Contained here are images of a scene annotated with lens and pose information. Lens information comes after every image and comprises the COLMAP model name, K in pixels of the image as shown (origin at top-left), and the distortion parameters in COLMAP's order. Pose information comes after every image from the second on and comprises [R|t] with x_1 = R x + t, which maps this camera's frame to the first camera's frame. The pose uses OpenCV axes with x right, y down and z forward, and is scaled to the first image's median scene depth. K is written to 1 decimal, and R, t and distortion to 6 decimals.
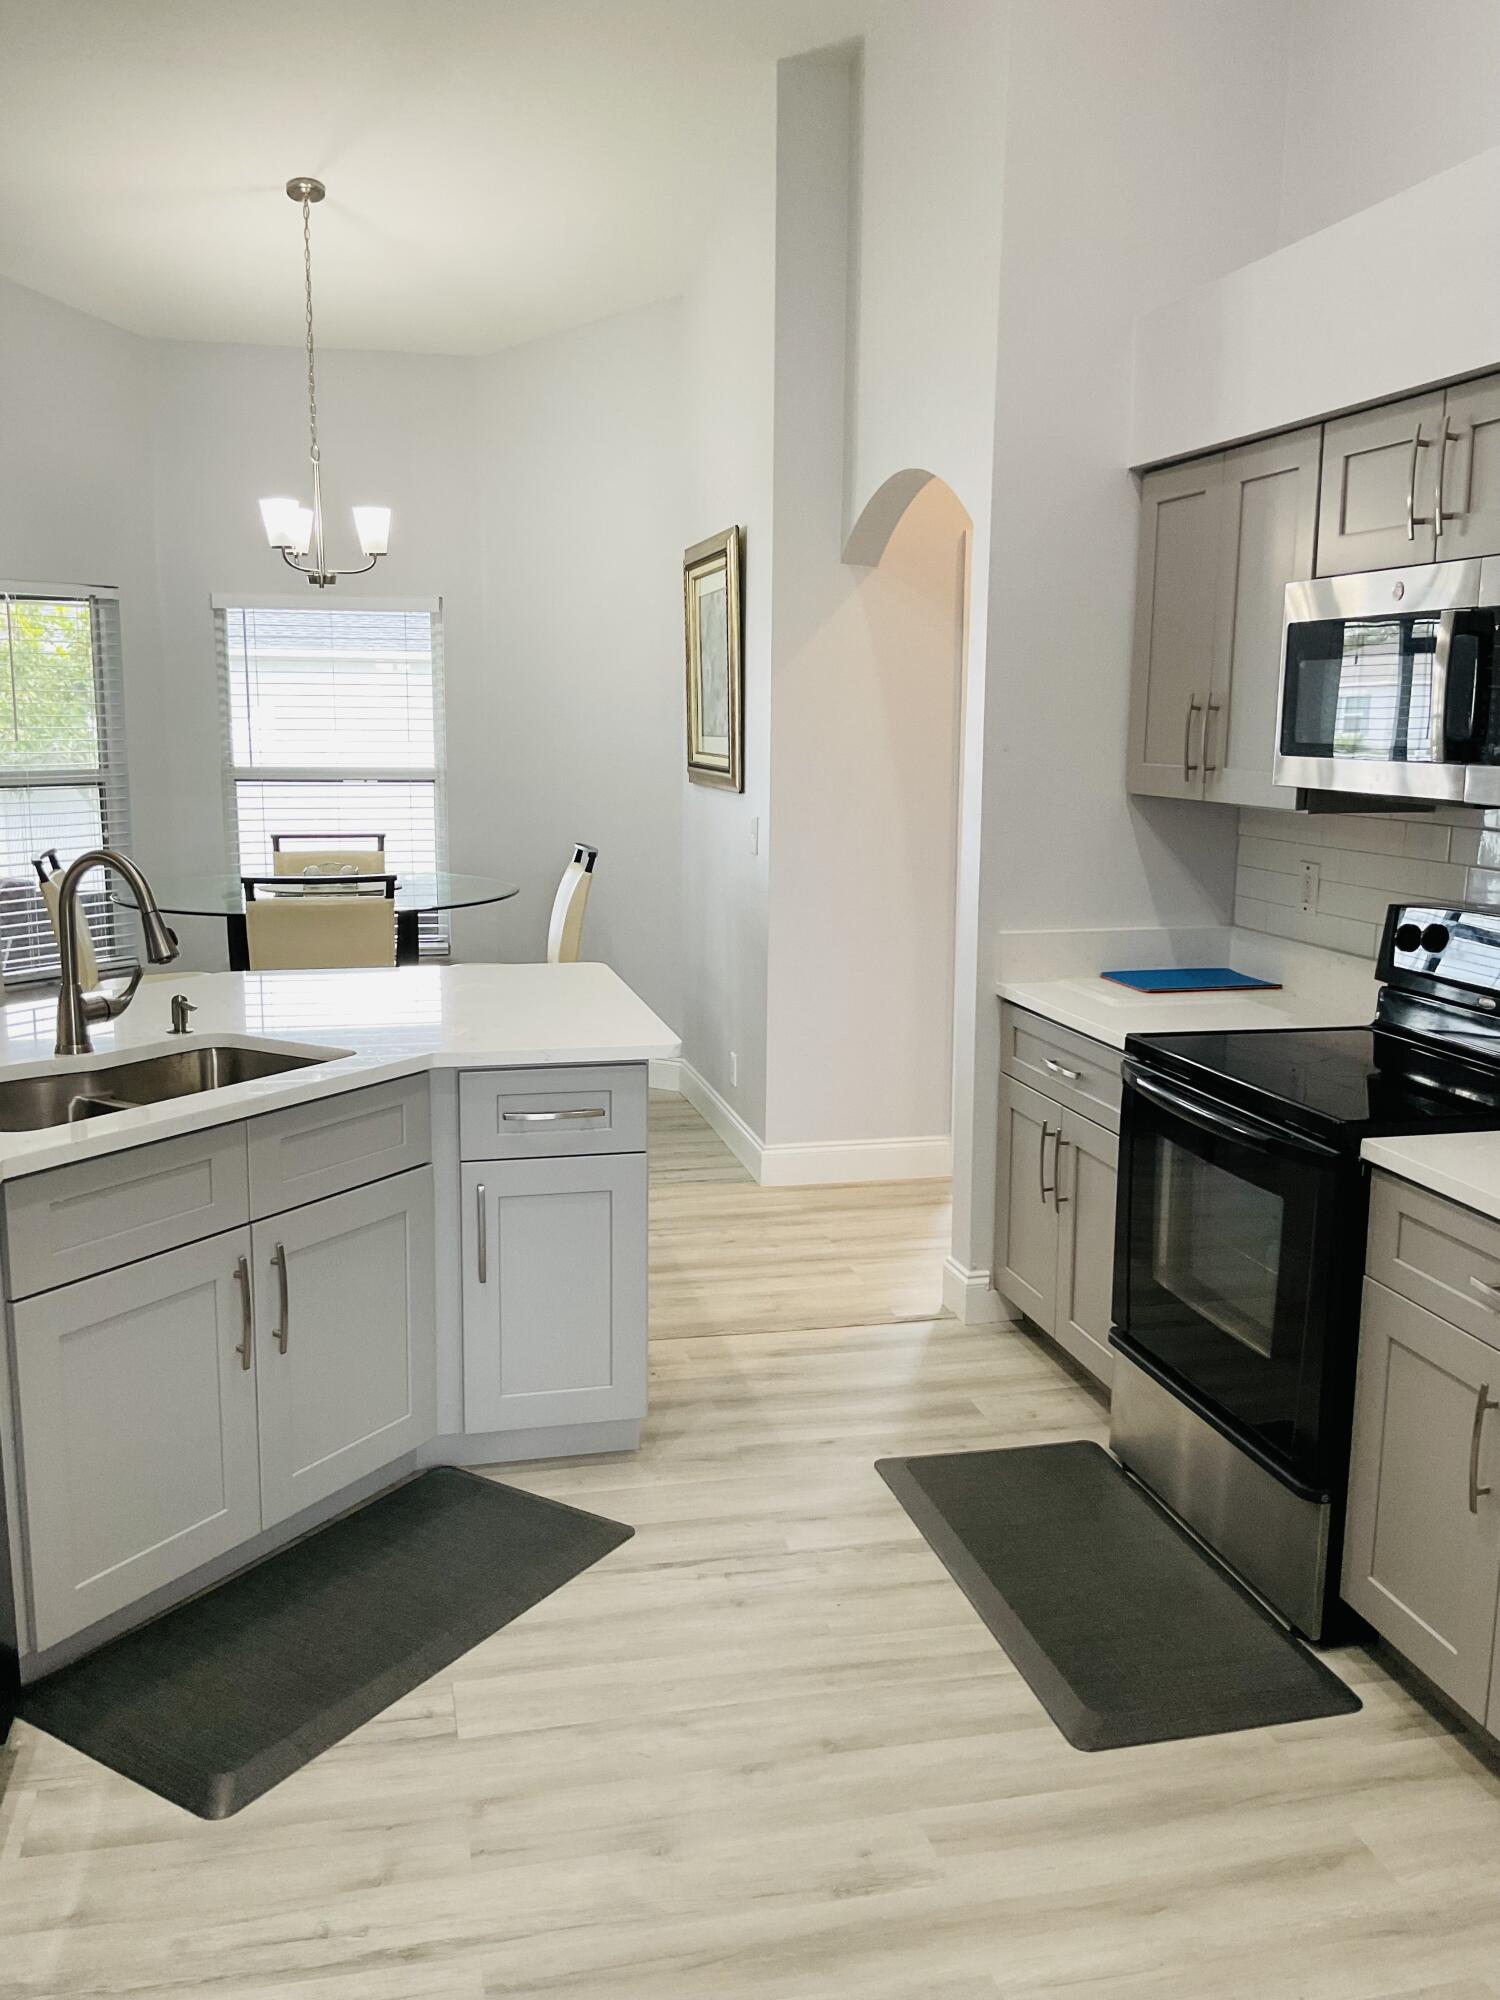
lens RADIAL K [[1672.3, 0, 752.6], [0, 1672.3, 999.1], [0, 0, 1]] dist [0.011139, 0.005162]
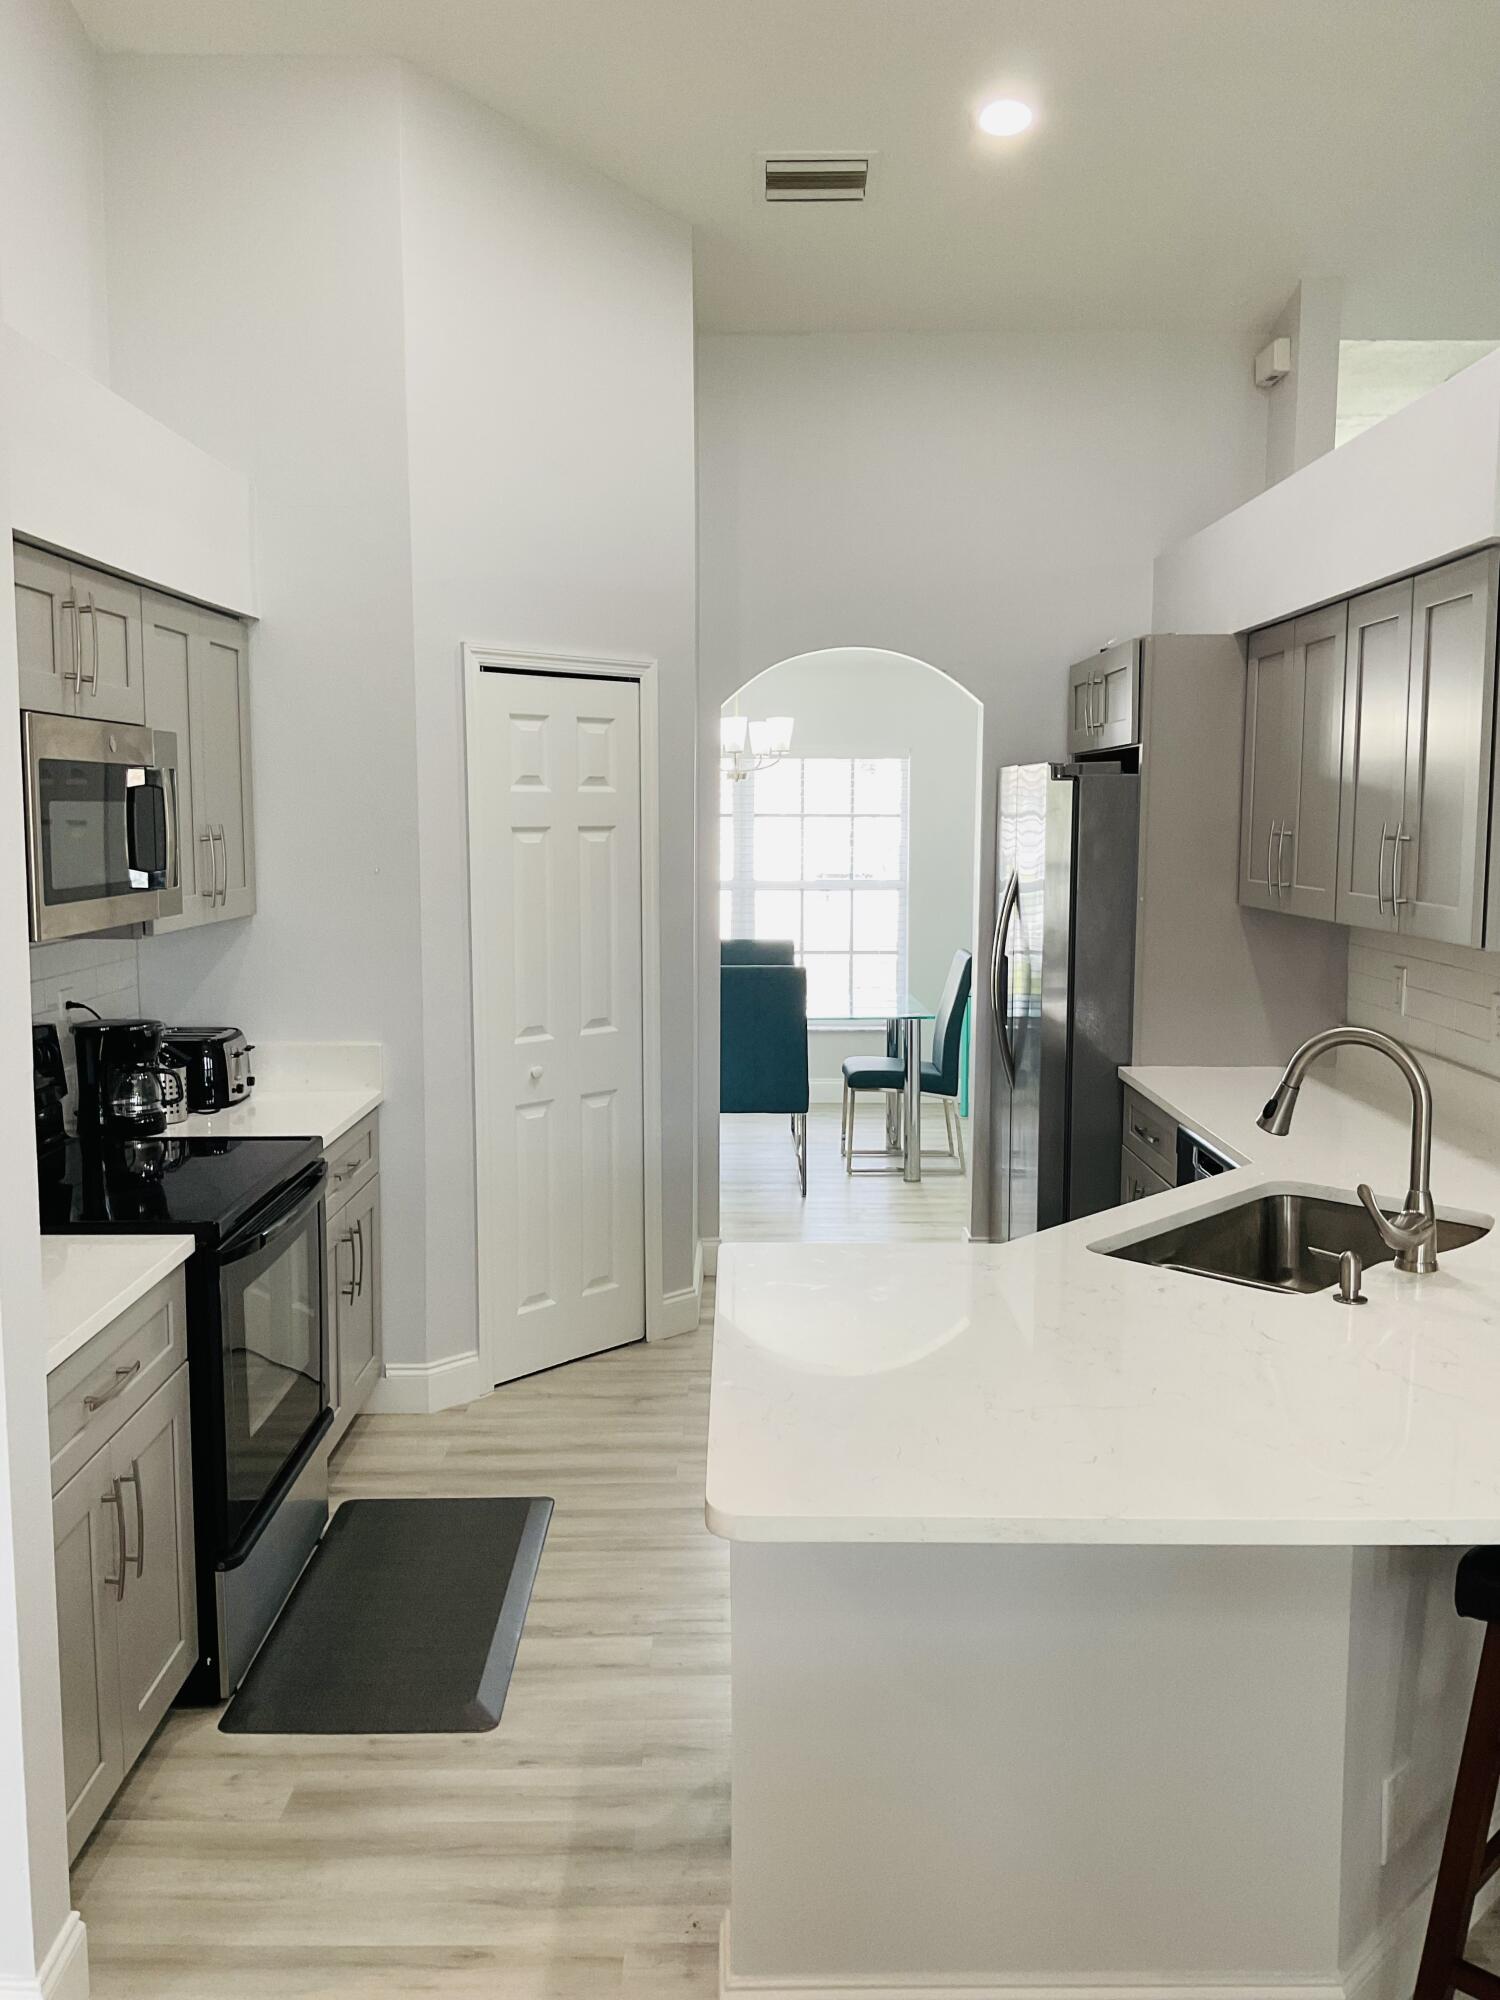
lens RADIAL K [[1672.3, 0, 752.7], [0, 1672.3, 1003.6], [0, 0, 1]] dist [0.011139, 0.005162]
pose [[-0.975085, -0.038801, 0.218411, -0.262545], [0.023891, 0.960489, 0.277291, -0.360291], [-0.220541, 0.275601, -0.935631, 1.919578]]
